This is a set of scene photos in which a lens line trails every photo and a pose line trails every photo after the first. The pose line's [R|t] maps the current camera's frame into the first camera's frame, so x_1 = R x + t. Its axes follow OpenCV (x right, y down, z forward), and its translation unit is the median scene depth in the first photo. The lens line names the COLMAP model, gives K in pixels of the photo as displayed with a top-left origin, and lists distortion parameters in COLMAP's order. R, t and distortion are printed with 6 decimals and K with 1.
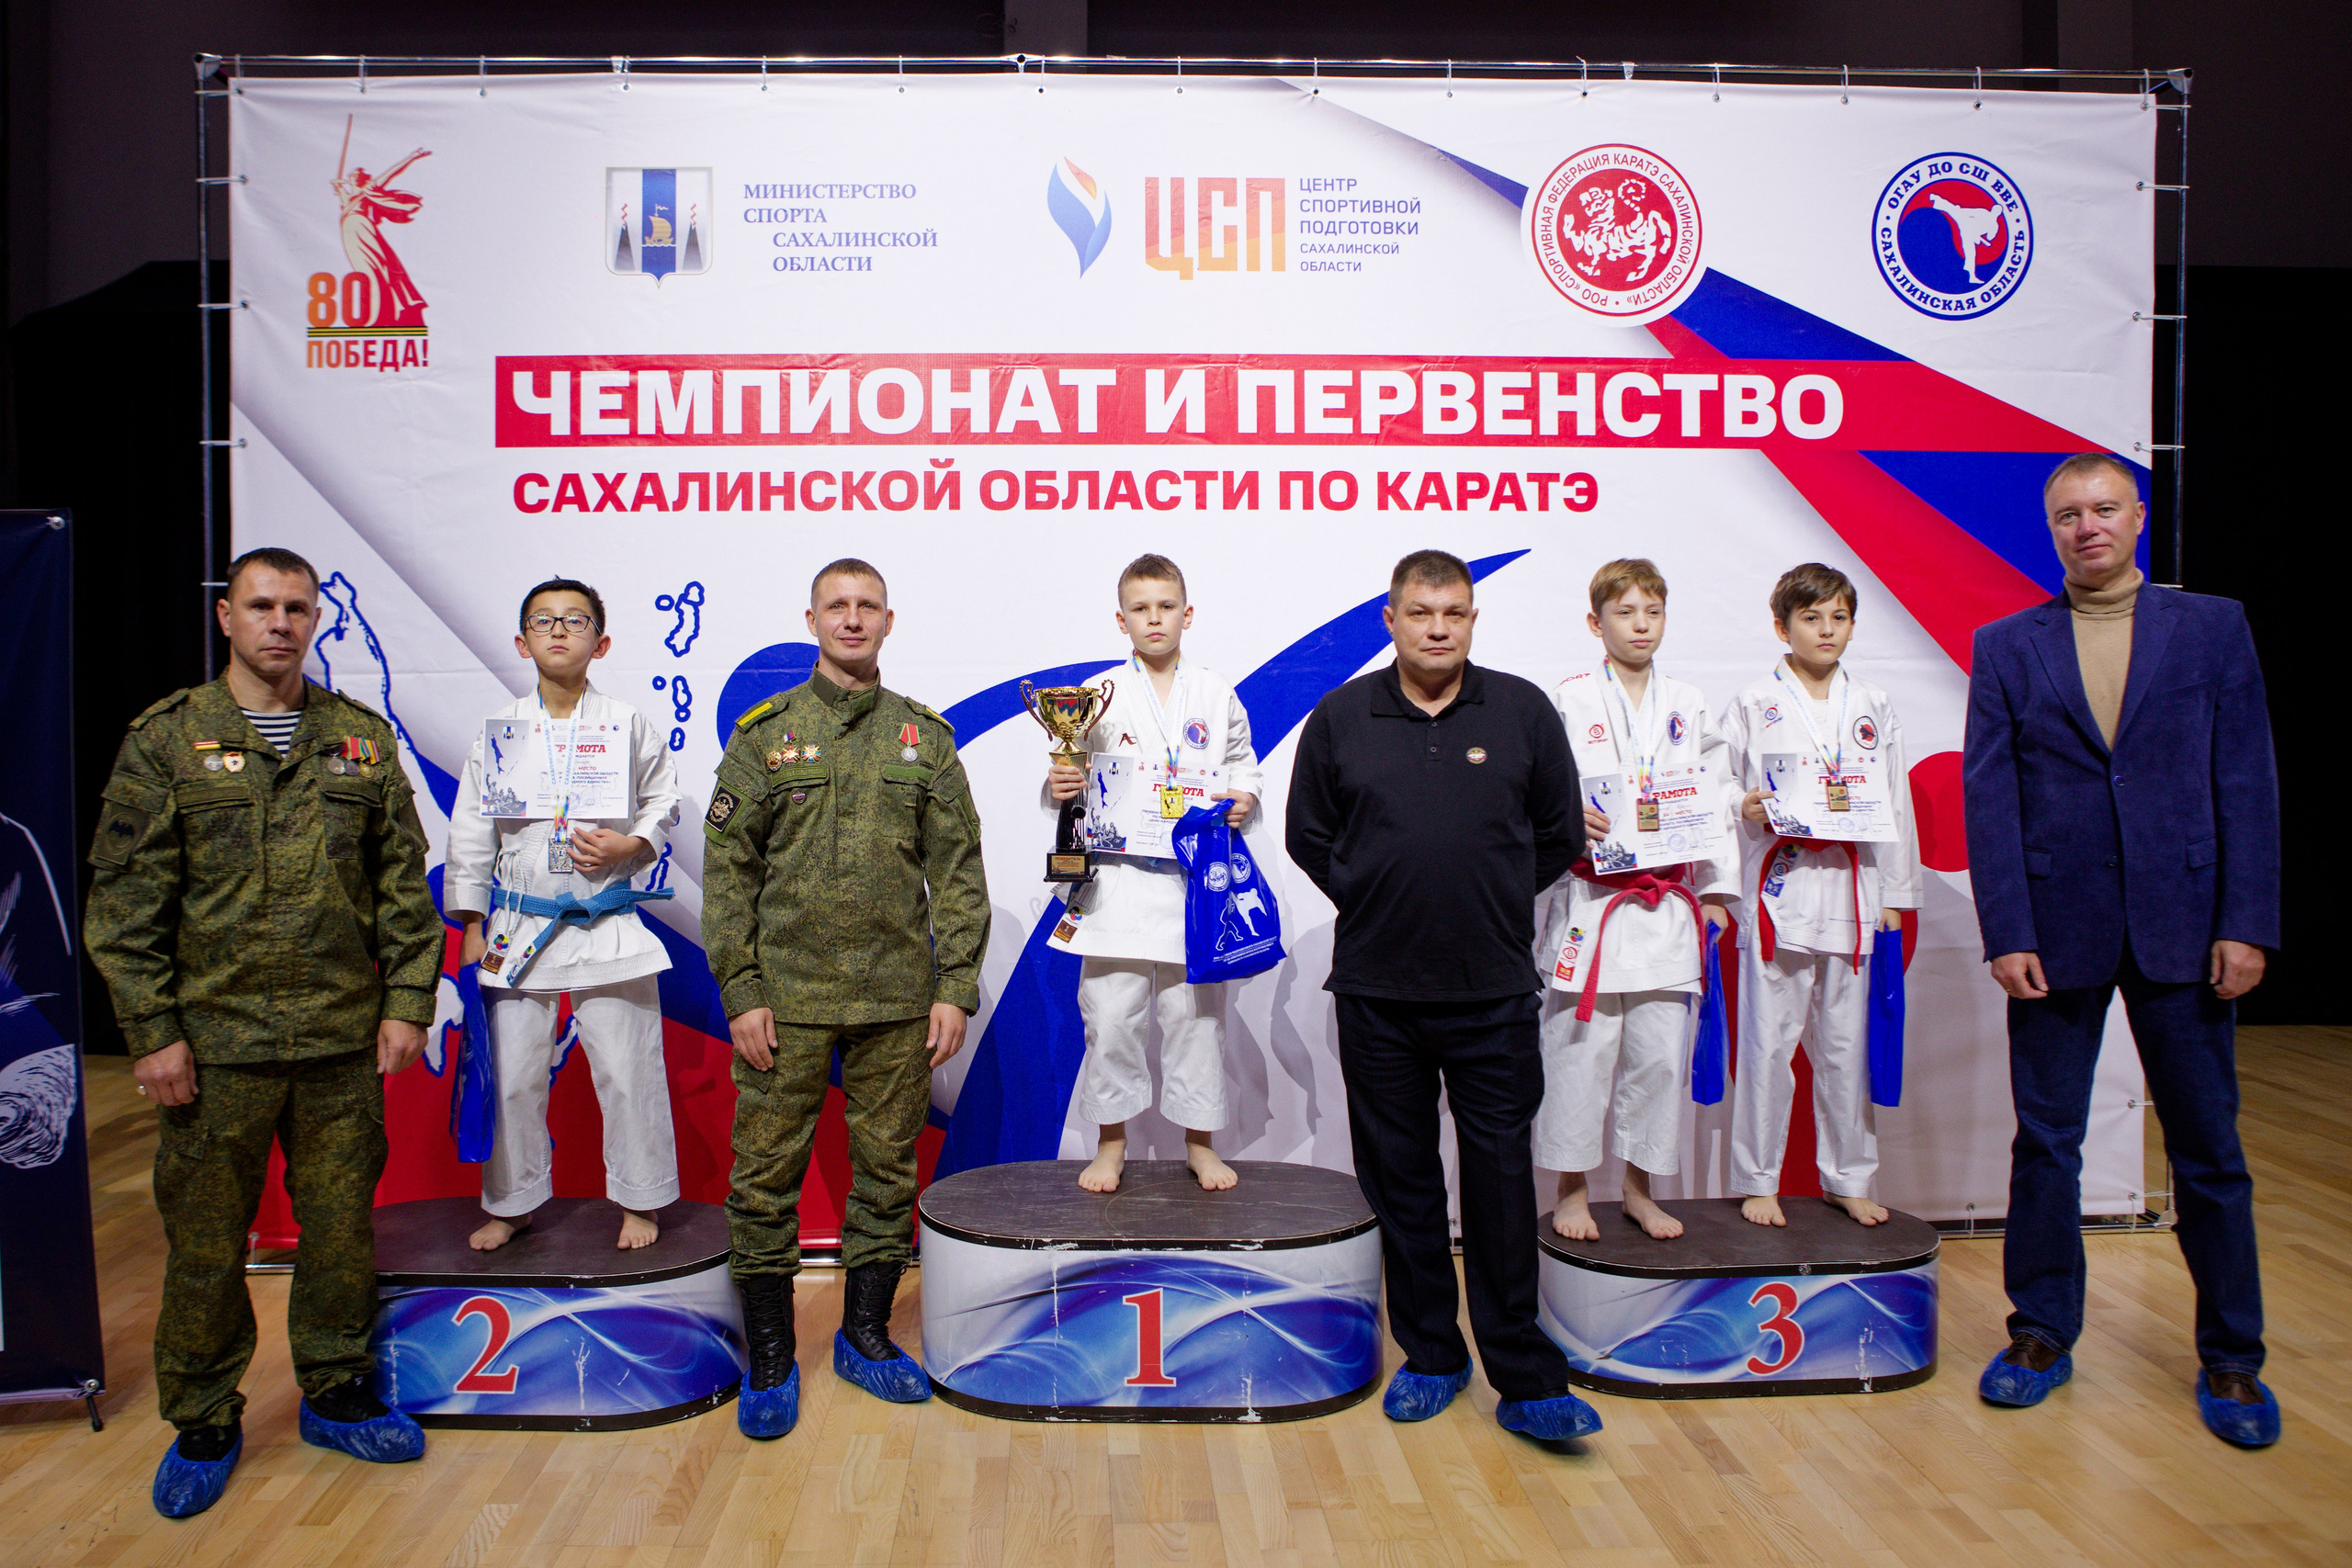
lens RADIAL K [[1964.3, 0, 1149.8], [0, 1964.3, 699.3], [0, 0, 1]] dist [-0.091498, 0.064978]
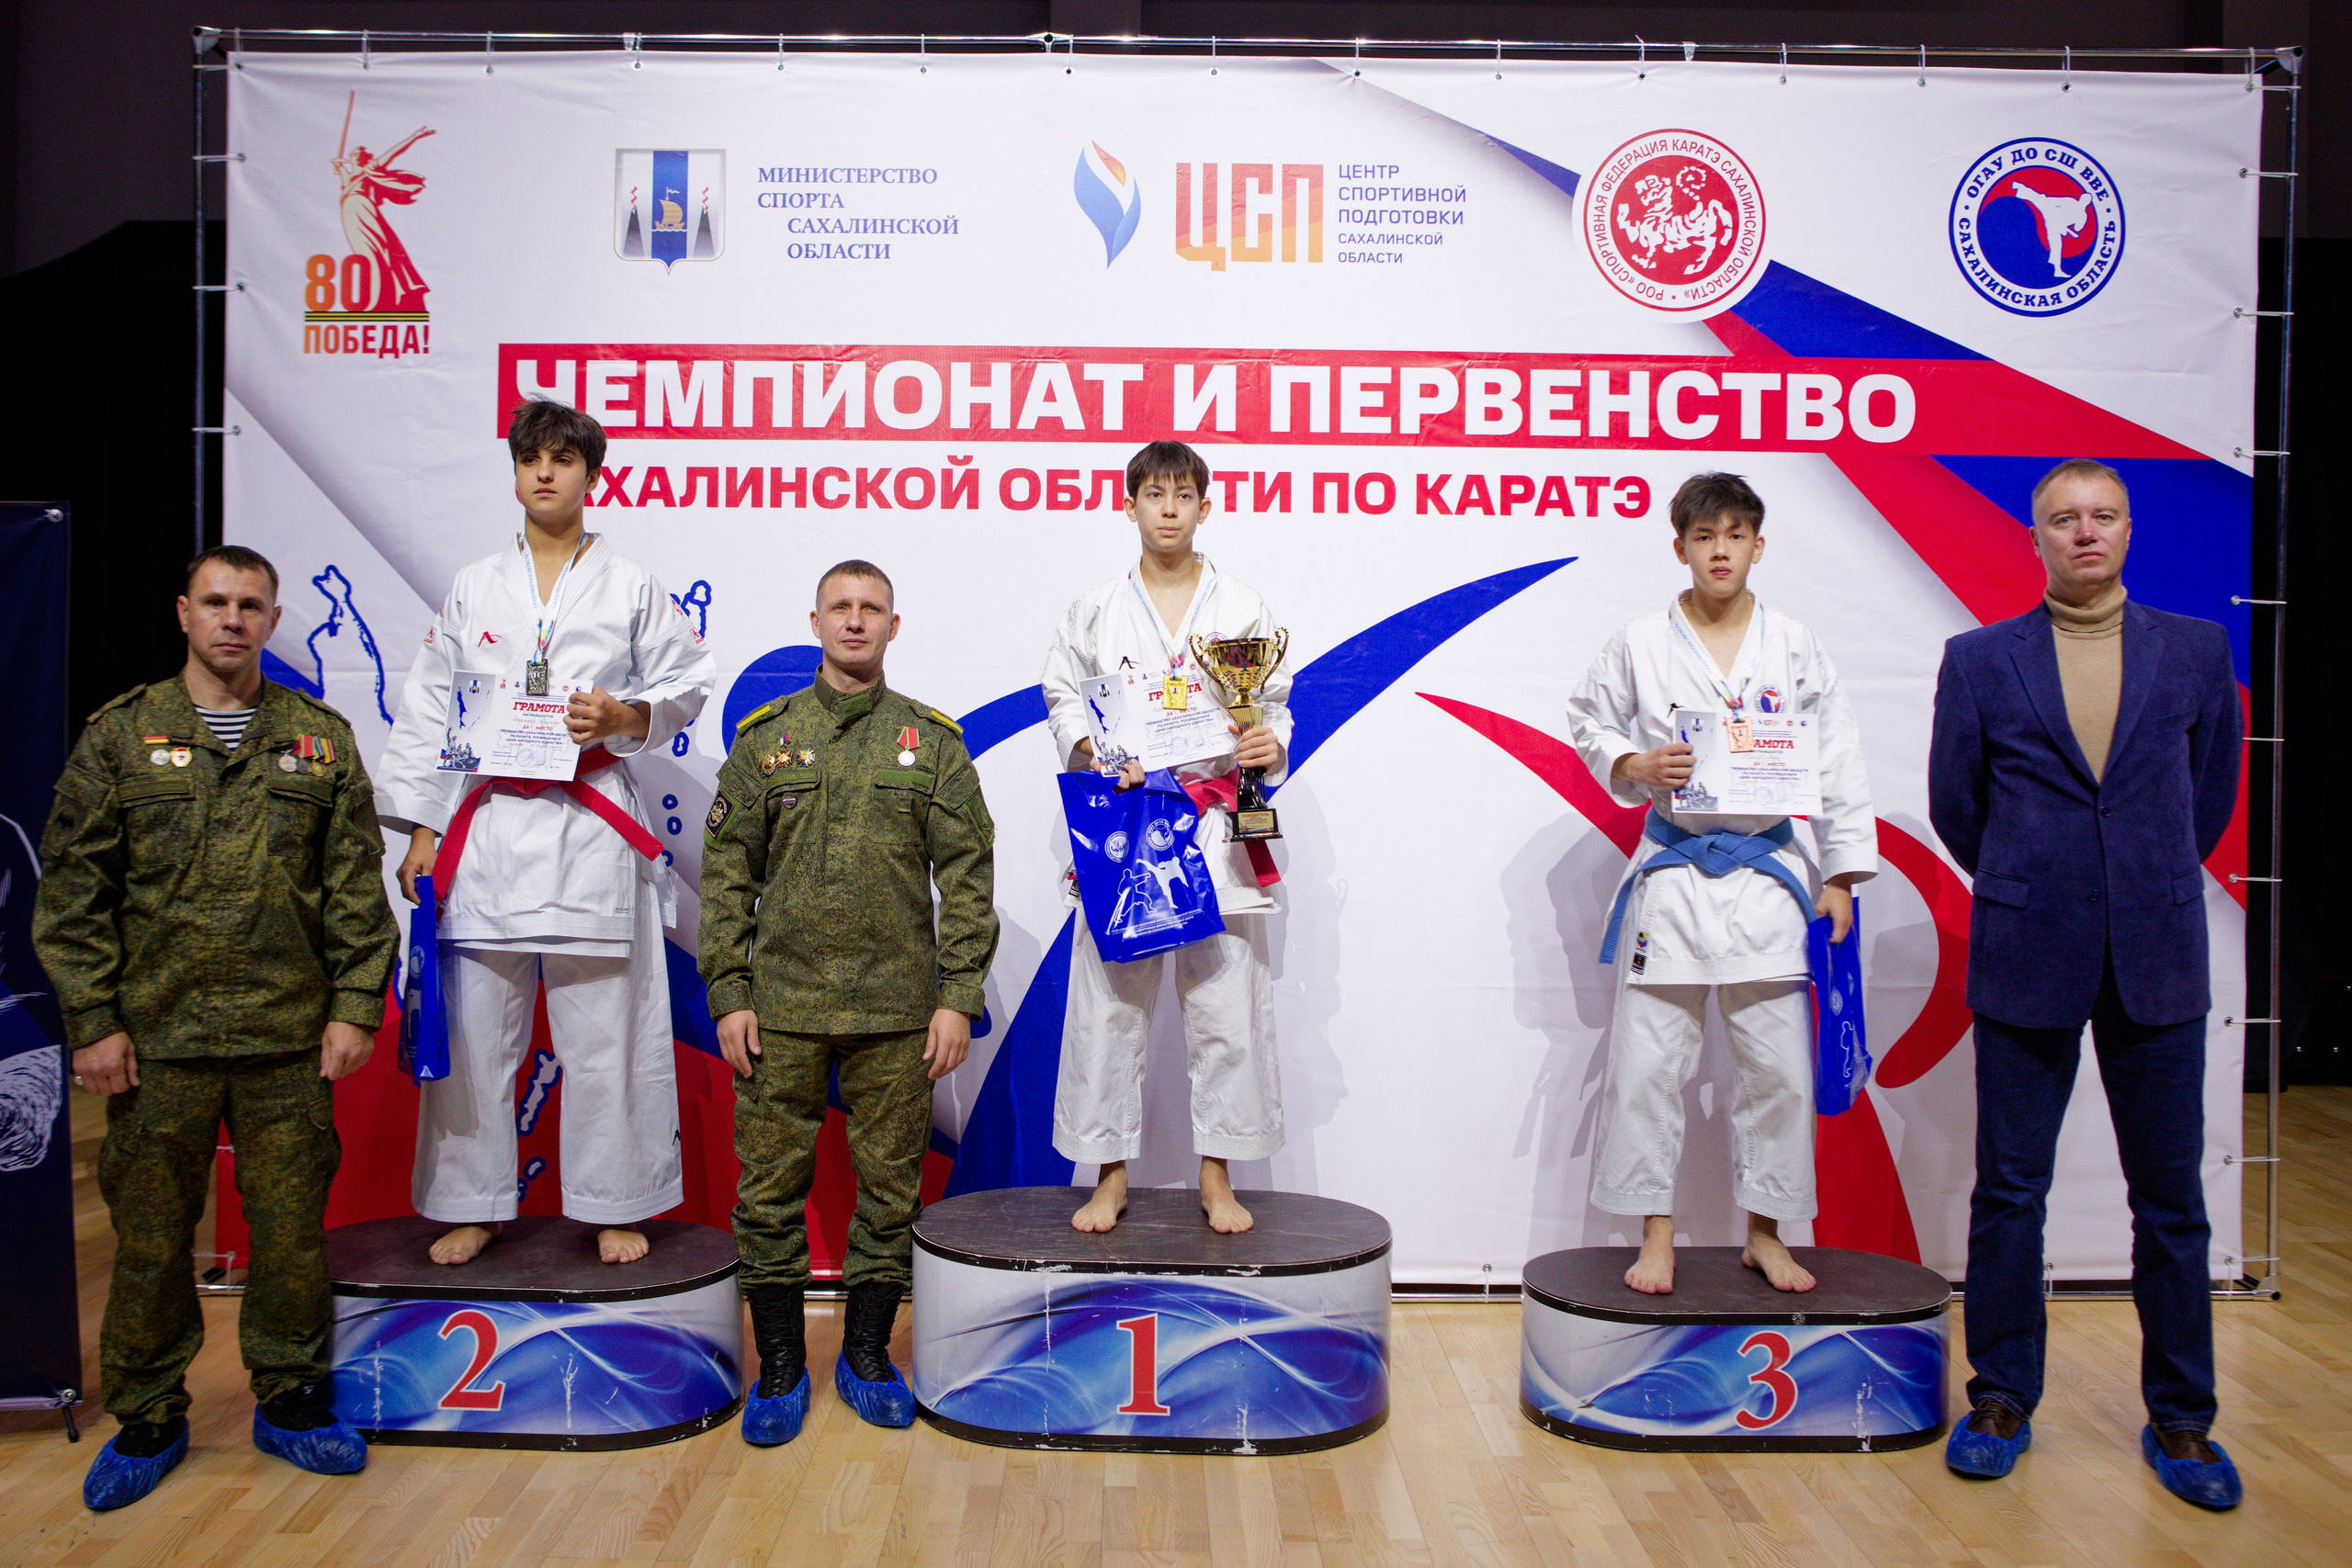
lens RADIAL K [[2337.1, 0, 1174.9], [0, 2337.1, 653.6], [0, 0, 1]] dist [-0.053818, 0.000000]
pose [[0.999334, 0.013263, -0.033996, 0.038684], [-0.013906, 0.999728, -0.018727, -0.005913], [0.033738, 0.019187, 0.999247, -0.135649]]
